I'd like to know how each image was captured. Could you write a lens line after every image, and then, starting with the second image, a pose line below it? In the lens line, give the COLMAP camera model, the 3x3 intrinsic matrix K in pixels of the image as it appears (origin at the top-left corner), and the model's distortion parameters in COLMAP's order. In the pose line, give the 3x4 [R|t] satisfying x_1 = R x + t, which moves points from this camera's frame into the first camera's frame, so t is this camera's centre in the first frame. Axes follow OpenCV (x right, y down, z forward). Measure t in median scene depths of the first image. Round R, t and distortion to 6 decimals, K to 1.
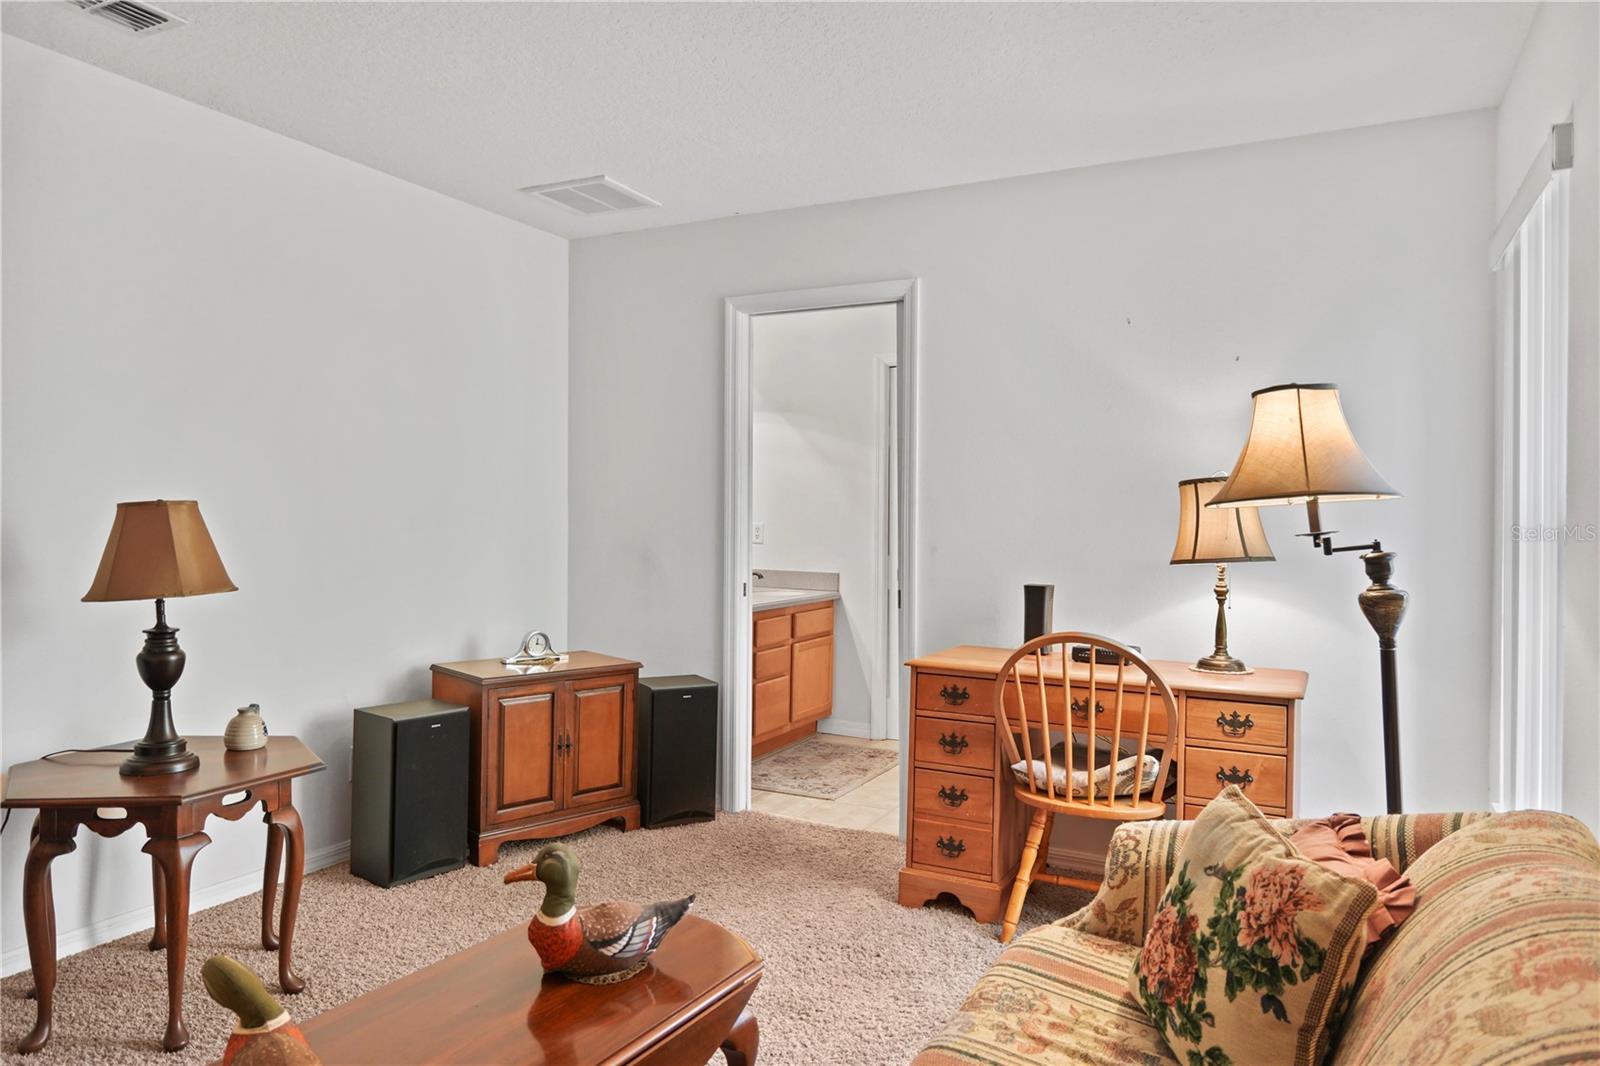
lens RADIAL K [[1044.4, 0, 797.4], [0, 1044.4, 538.8], [0, 0, 1]] dist [-0.000601, 0.002190]
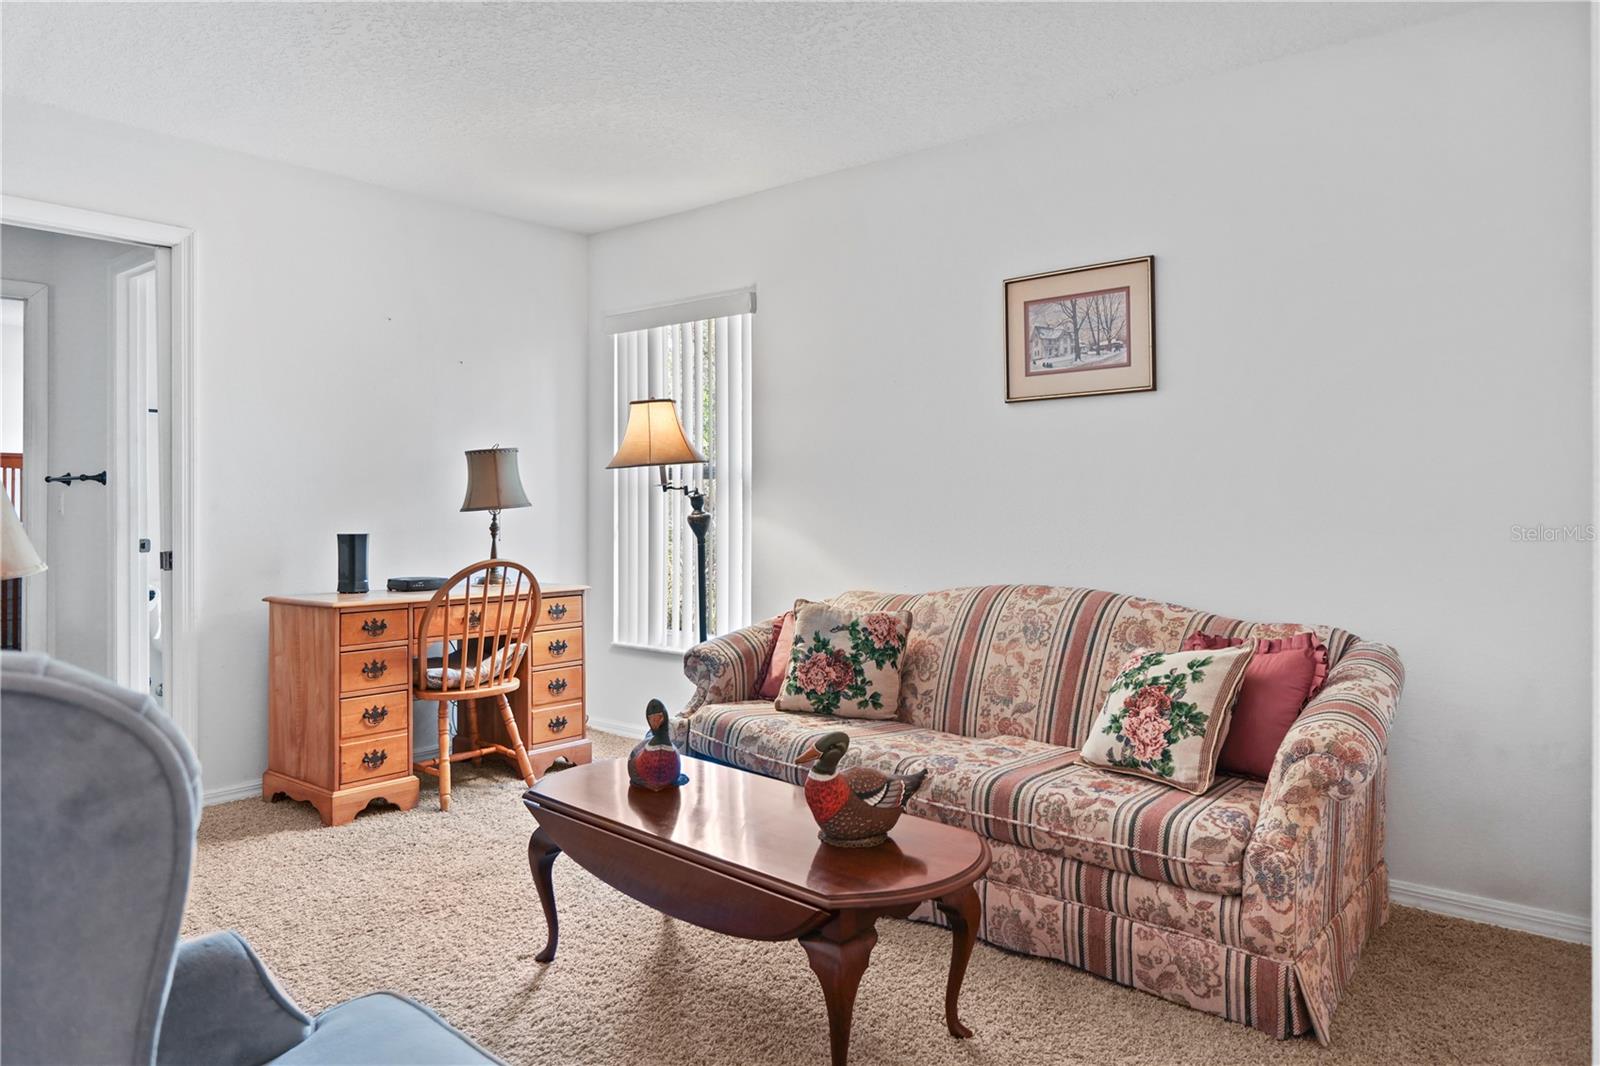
lens RADIAL K [[1044.4, 0, 797.3], [0, 1044.4, 520.0], [0, 0, 1]] dist [-0.000601, 0.002190]
pose [[0.217287, -0.029548, 0.975660, -1.152930], [0.022700, 0.999424, 0.025212, 0.014962], [-0.975844, 0.016669, 0.217833, 0.376362]]
